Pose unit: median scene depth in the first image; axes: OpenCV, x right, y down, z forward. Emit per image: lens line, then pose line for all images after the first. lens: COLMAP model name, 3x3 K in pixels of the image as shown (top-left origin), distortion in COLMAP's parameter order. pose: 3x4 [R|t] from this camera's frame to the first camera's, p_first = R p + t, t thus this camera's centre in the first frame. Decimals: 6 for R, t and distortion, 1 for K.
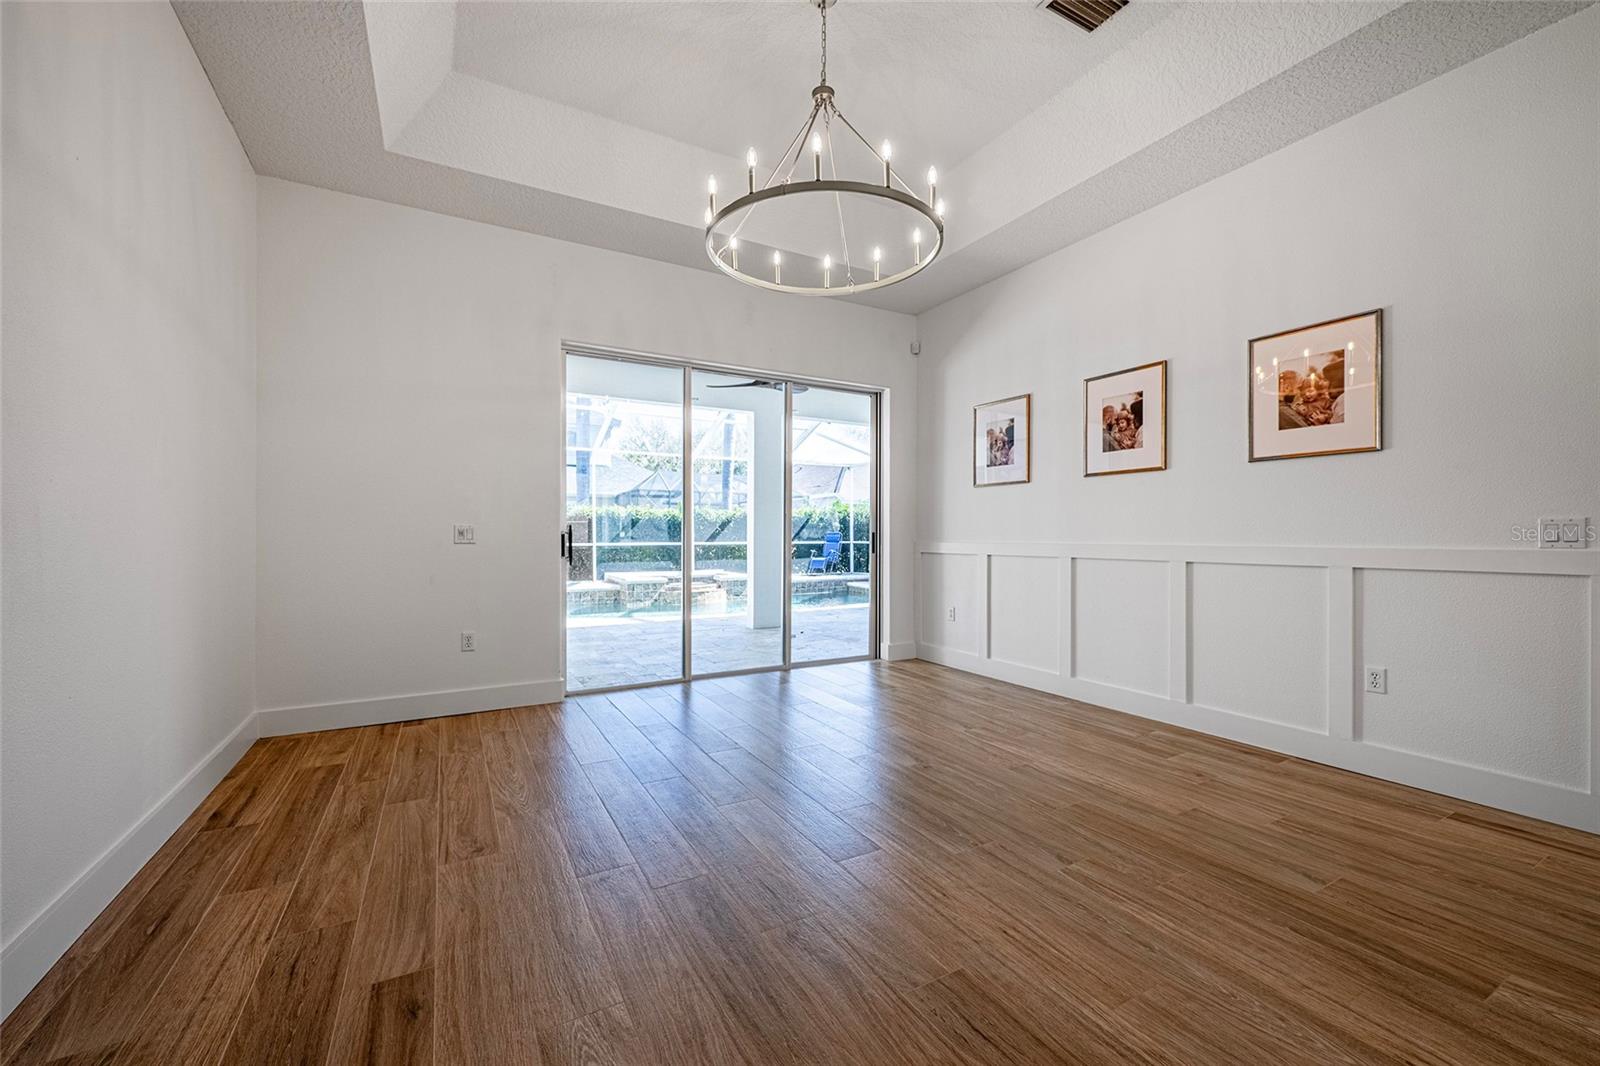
lens RADIAL K [[639.6, 0, 799.5], [0, 639.6, 533.7], [0, 0, 1]] dist [-0.000542, -0.000073]
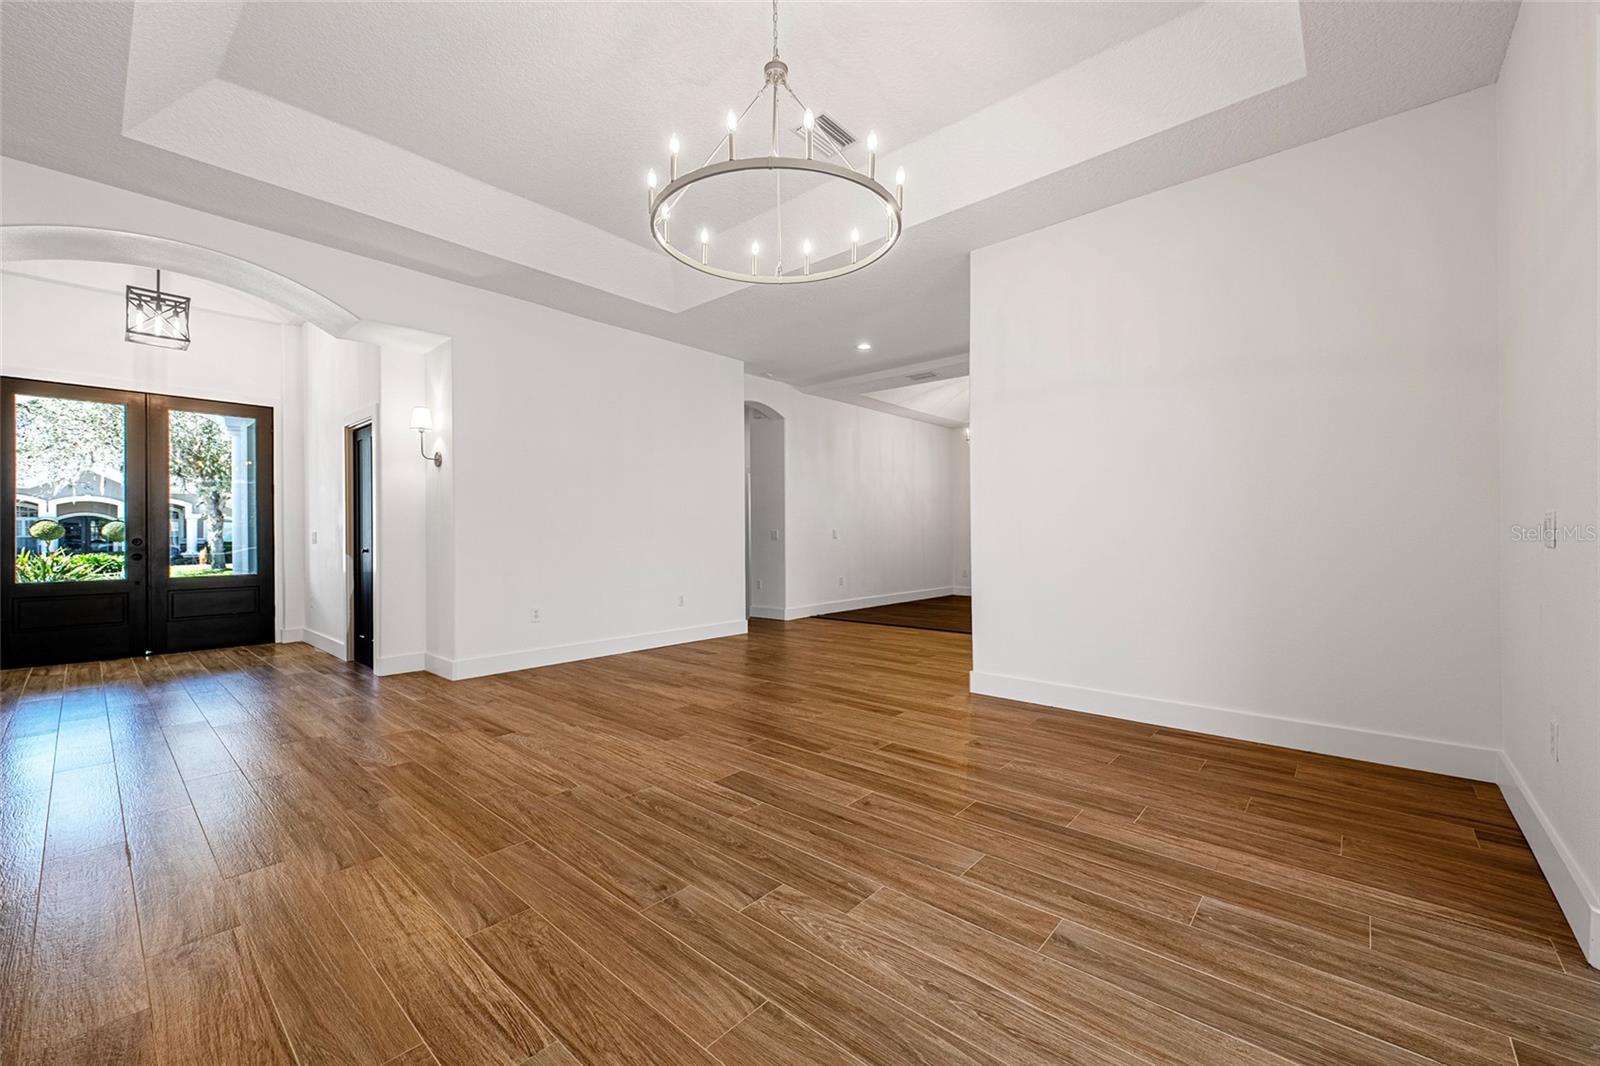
lens RADIAL K [[639.6, 0, 801.5], [0, 639.6, 535.4], [0, 0, 1]] dist [-0.000542, -0.000073]
pose [[-0.944015, 0.005368, -0.329858, 0.415050], [0.005844, 0.999983, -0.000450, 0.004684], [0.329850, -0.002353, -0.944030, 2.491672]]
